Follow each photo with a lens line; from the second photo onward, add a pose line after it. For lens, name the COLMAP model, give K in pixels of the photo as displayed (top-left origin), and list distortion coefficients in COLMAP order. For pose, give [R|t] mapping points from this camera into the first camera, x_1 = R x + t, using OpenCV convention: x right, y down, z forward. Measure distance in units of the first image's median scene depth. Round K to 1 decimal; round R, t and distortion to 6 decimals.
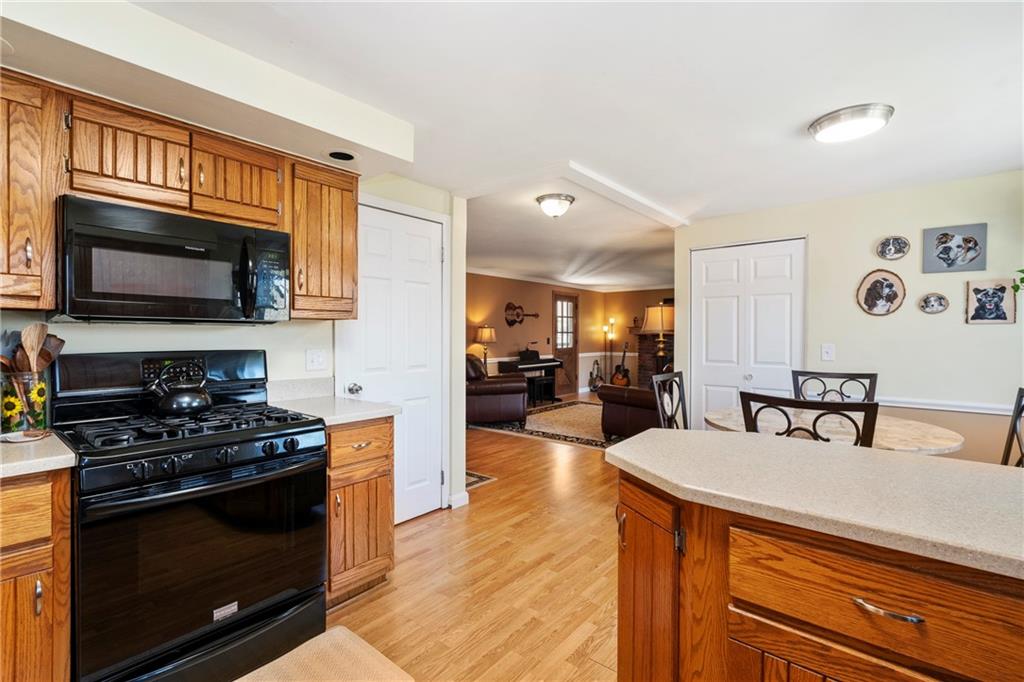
lens RADIAL K [[463.9, 0, 508.5], [0, 463.9, 337.5], [0, 0, 1]] dist [0.000579, 0.000835]
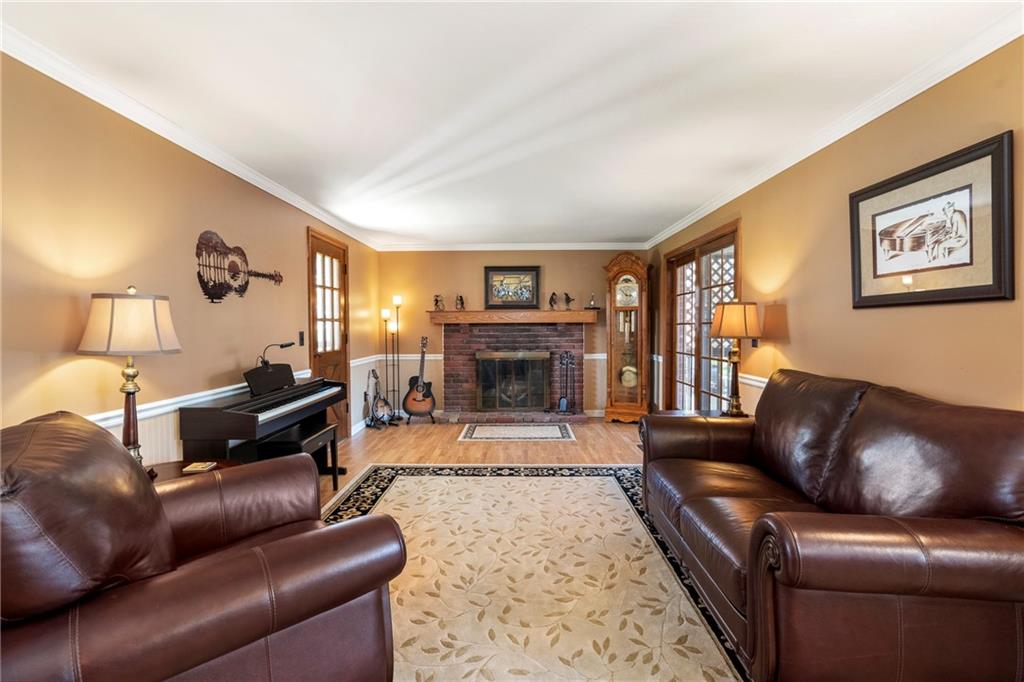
lens RADIAL K [[463.9, 0, 506.4], [0, 463.9, 333.9], [0, 0, 1]] dist [0.000579, 0.000835]
pose [[0.784162, -0.015909, 0.620352, -0.092133], [0.008859, 0.999856, 0.014443, -0.003312], [-0.620492, -0.005830, 0.784191, 1.336291]]
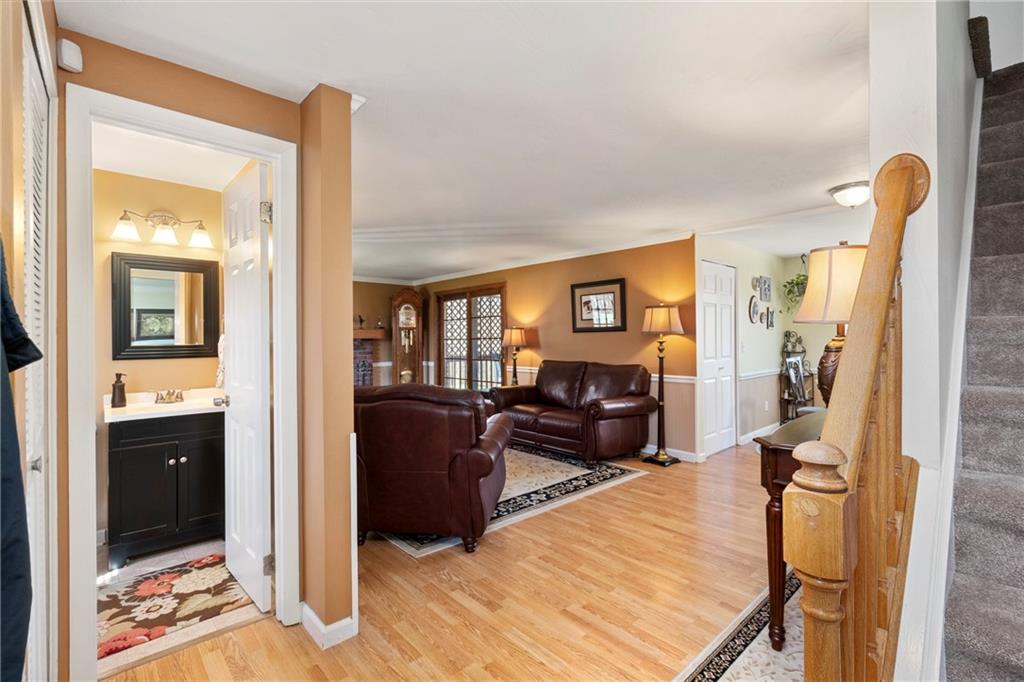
lens RADIAL K [[463.9, 0, 515.0], [0, 463.9, 338.6], [0, 0, 1]] dist [0.000579, 0.000835]
pose [[0.137380, -0.005472, 0.990503, -0.909821], [0.017835, 0.999836, 0.003050, -0.013106], [-0.990358, 0.017247, 0.137455, 1.533437]]
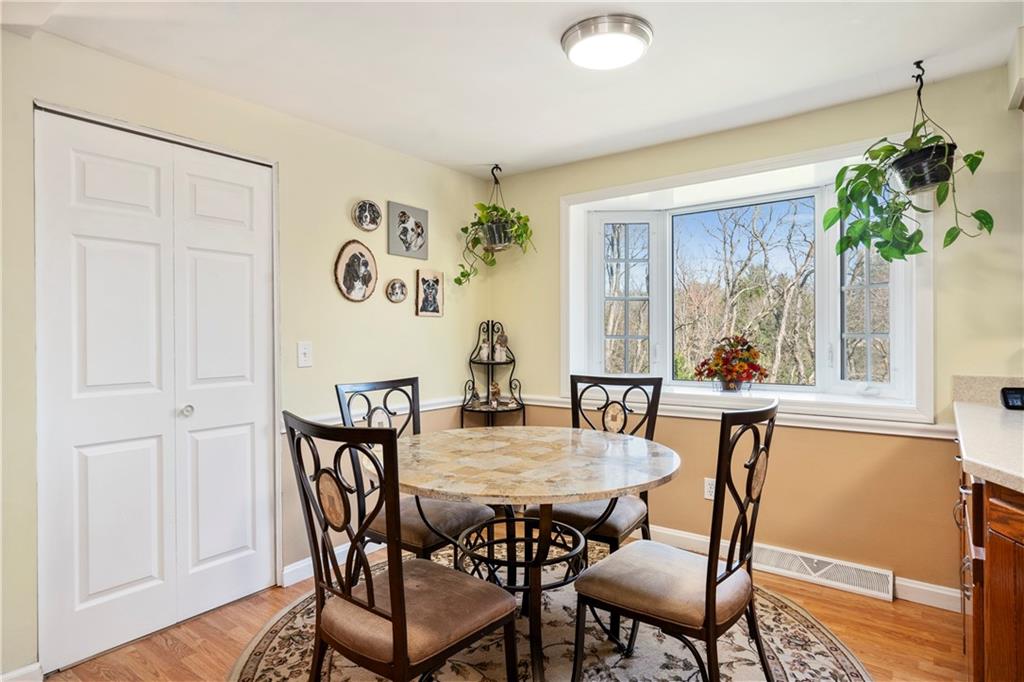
lens RADIAL K [[562.0, 0, 506.7], [0, 562.0, 336.6], [0, 0, 1]] dist [0.007020, -0.000146]
pose [[-0.044338, -0.004041, 0.999008, -0.113505], [0.013647, 0.999896, 0.004650, 0.007699], [-0.998923, 0.013840, -0.044278, 0.757323]]
